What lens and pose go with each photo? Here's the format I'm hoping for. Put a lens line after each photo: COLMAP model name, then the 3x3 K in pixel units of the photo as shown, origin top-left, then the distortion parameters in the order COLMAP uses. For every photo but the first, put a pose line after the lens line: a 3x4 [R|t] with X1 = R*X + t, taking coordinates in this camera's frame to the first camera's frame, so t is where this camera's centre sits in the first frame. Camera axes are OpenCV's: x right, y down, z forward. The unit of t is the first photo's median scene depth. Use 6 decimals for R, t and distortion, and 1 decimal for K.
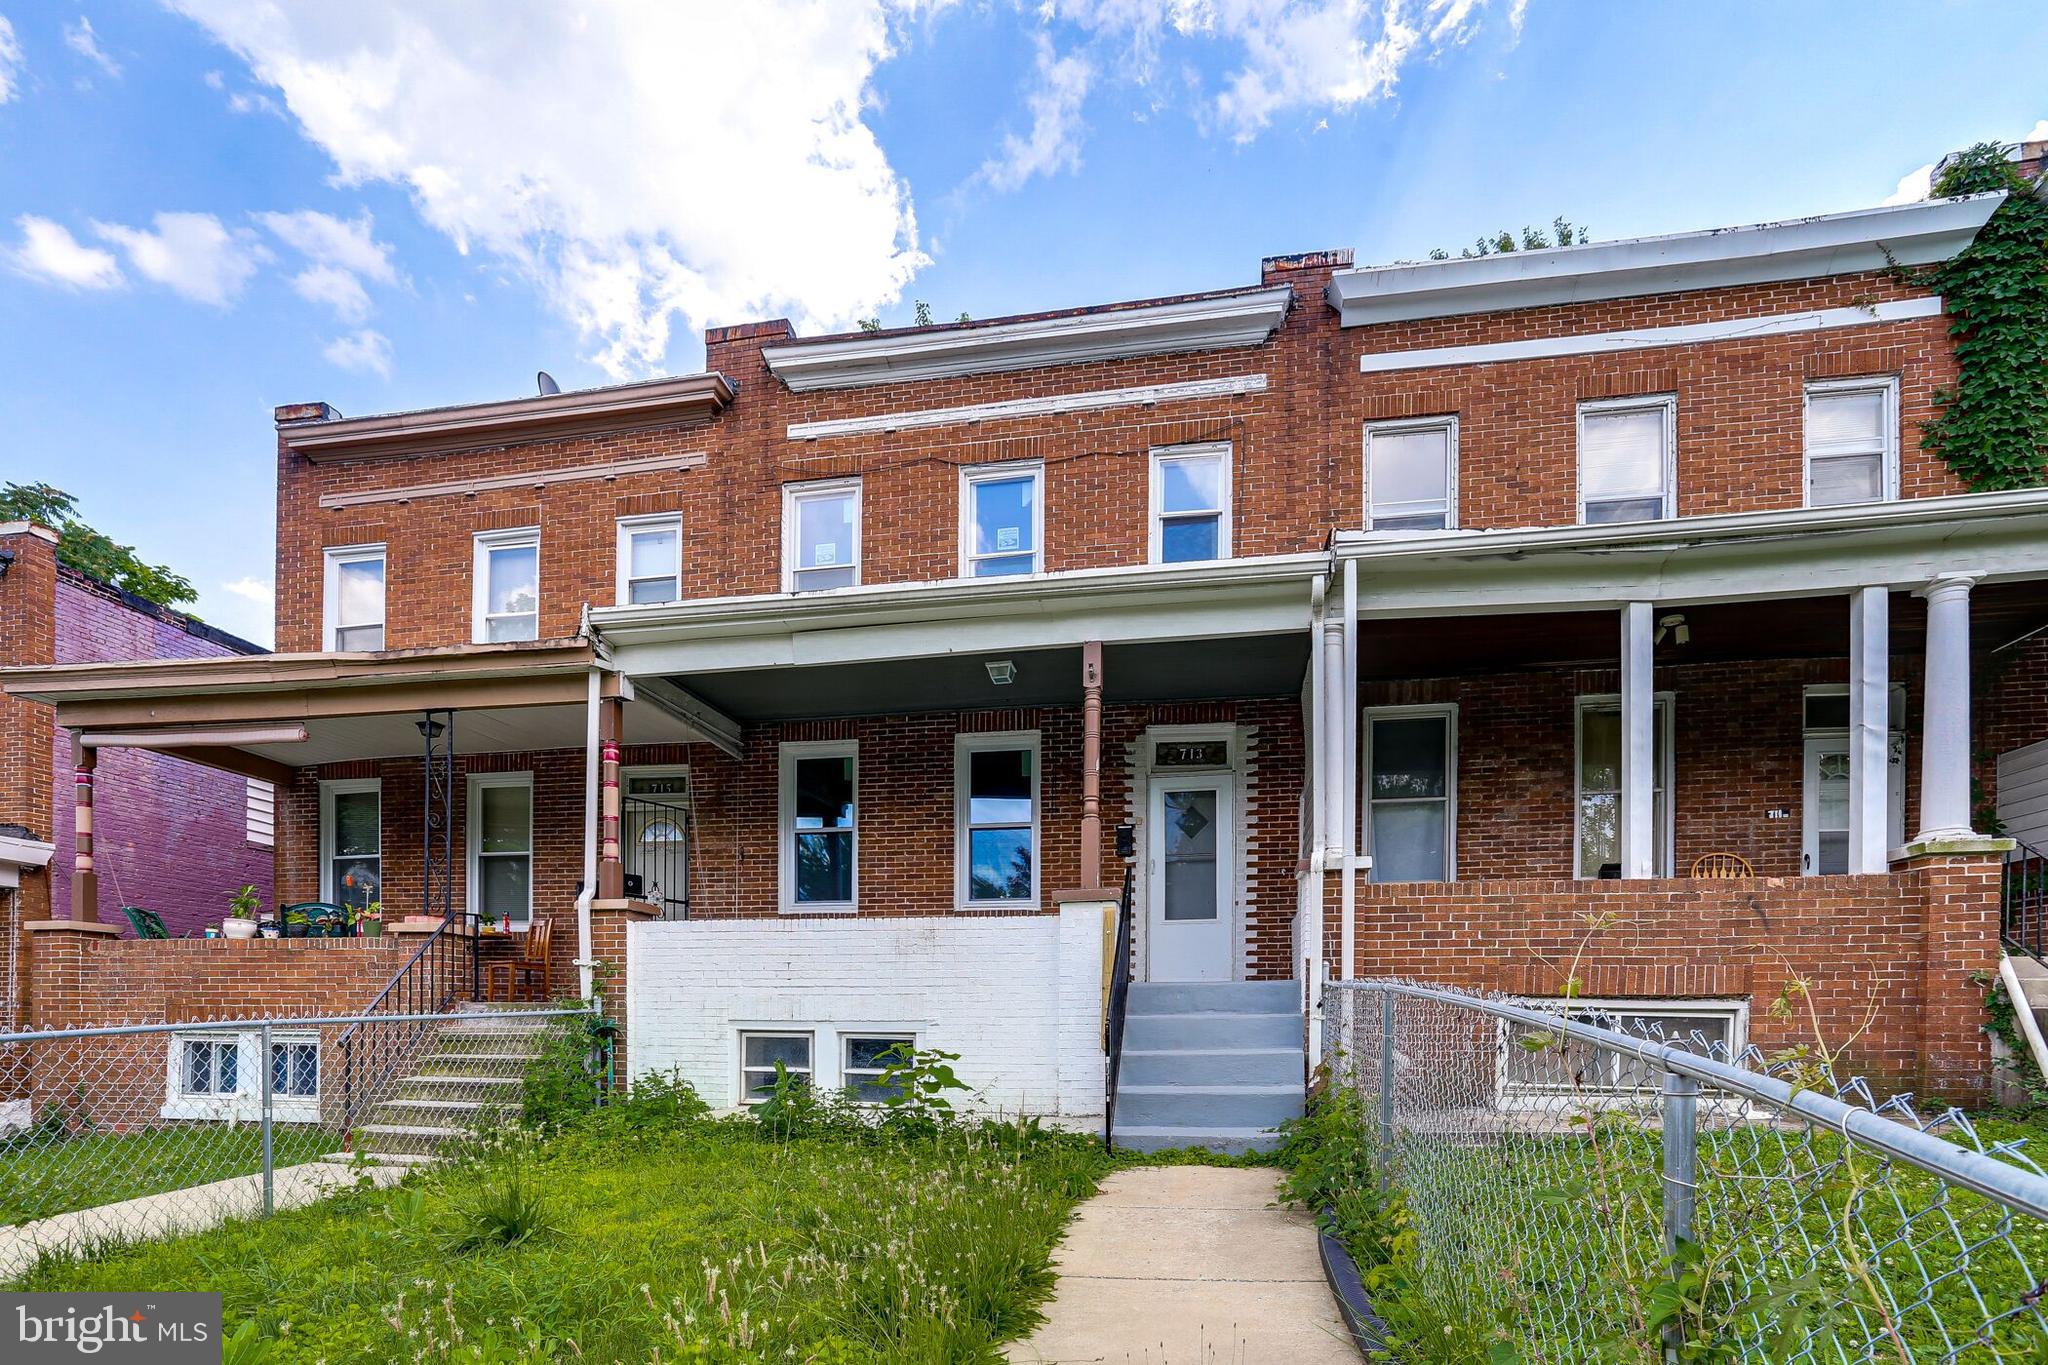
lens RADIAL K [[1000.5, 0, 1009.8], [0, 1000.5, 690.4], [0, 0, 1]] dist [-0.050888, 0.025074]
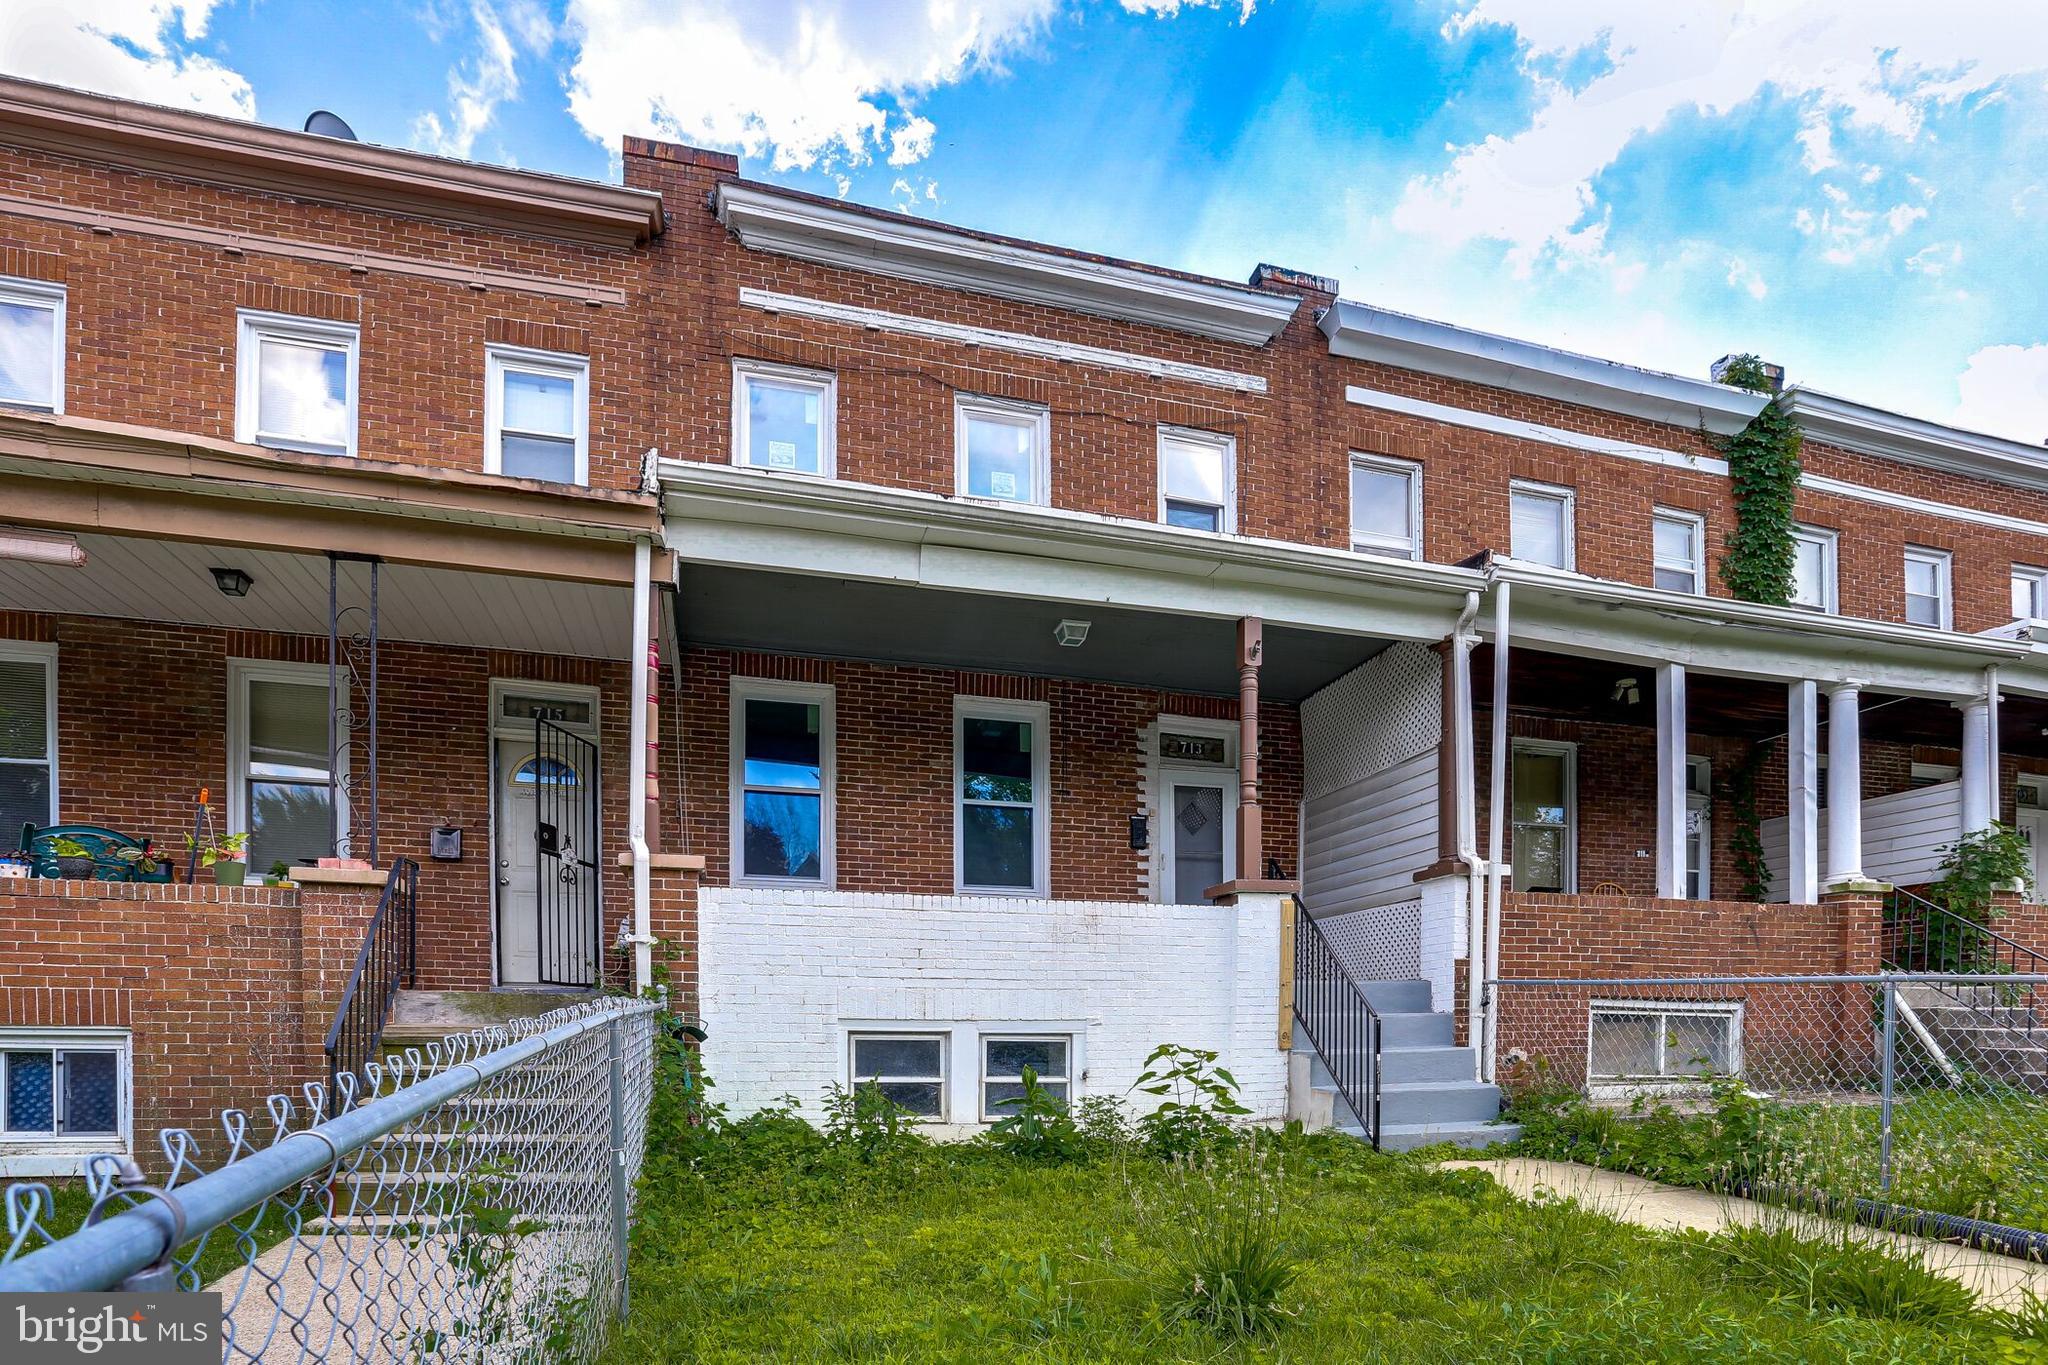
lens RADIAL K [[1046.4, 0, 1028.3], [0, 1046.4, 716.1], [0, 0, 1]] dist [-0.069481, 0.025434]
pose [[0.899138, 0.127302, 0.418743, -0.382812], [-0.139574, 0.990211, -0.001337, 0.055811], [-0.414814, -0.057243, 0.908104, 0.152178]]
